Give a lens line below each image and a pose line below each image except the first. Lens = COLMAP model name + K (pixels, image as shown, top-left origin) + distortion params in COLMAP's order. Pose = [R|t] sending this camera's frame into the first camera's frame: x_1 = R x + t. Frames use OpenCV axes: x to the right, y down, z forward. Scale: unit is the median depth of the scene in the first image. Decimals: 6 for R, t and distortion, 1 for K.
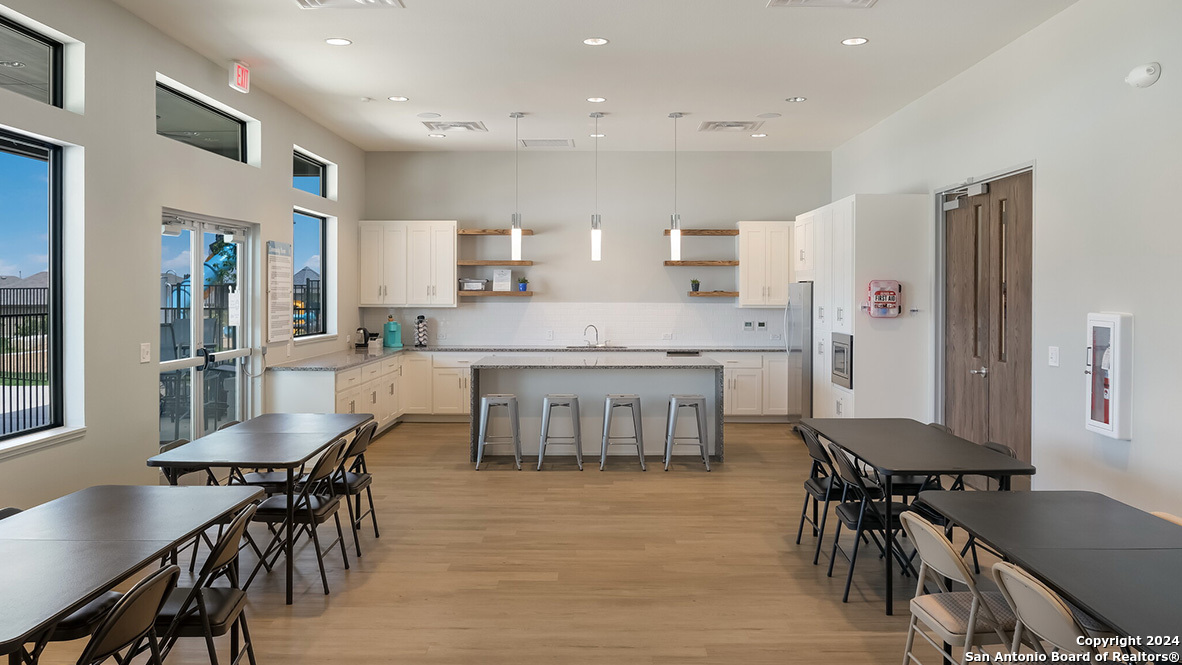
lens RADIAL K [[1288.2, 0, 591.0], [0, 1288.2, 332.5], [0, 0, 1]] dist [-0.087242, 0.001110]
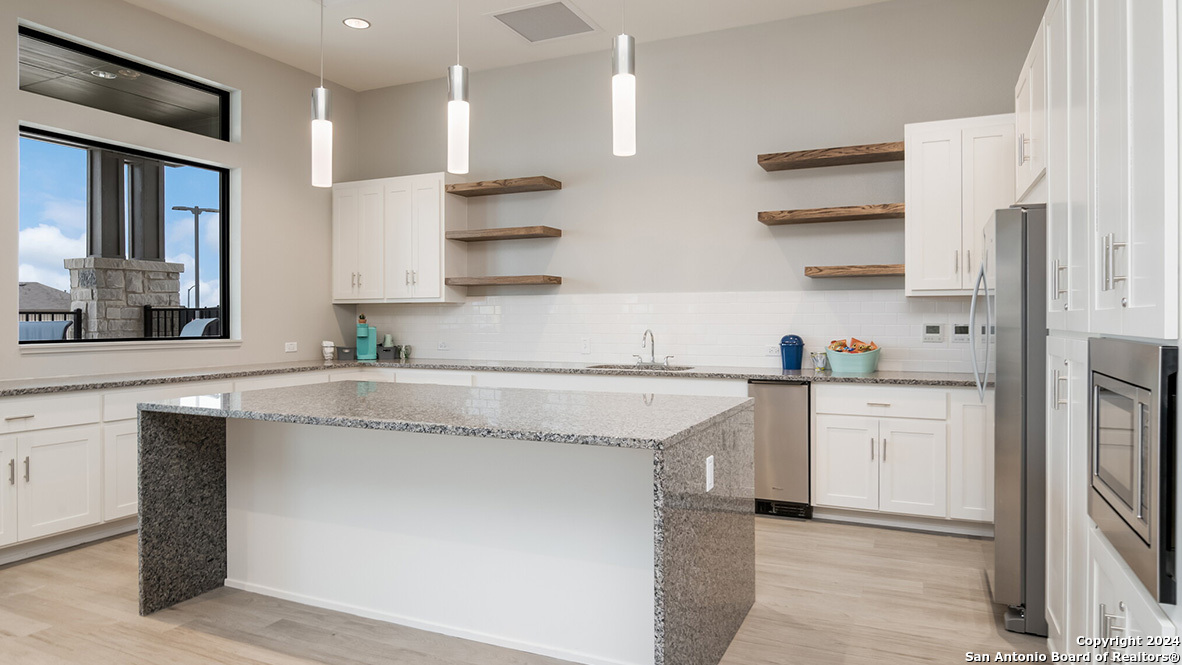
lens RADIAL K [[779.8, 0, 591.0], [0, 779.8, 332.5], [0, 0, 1]] dist [-0.050251, 0.000333]
pose [[0.907857, 0.003538, -0.419266, 0.132478], [-0.013973, 0.999664, -0.021821, 0.003537], [0.419048, 0.025669, 0.907601, 0.666407]]
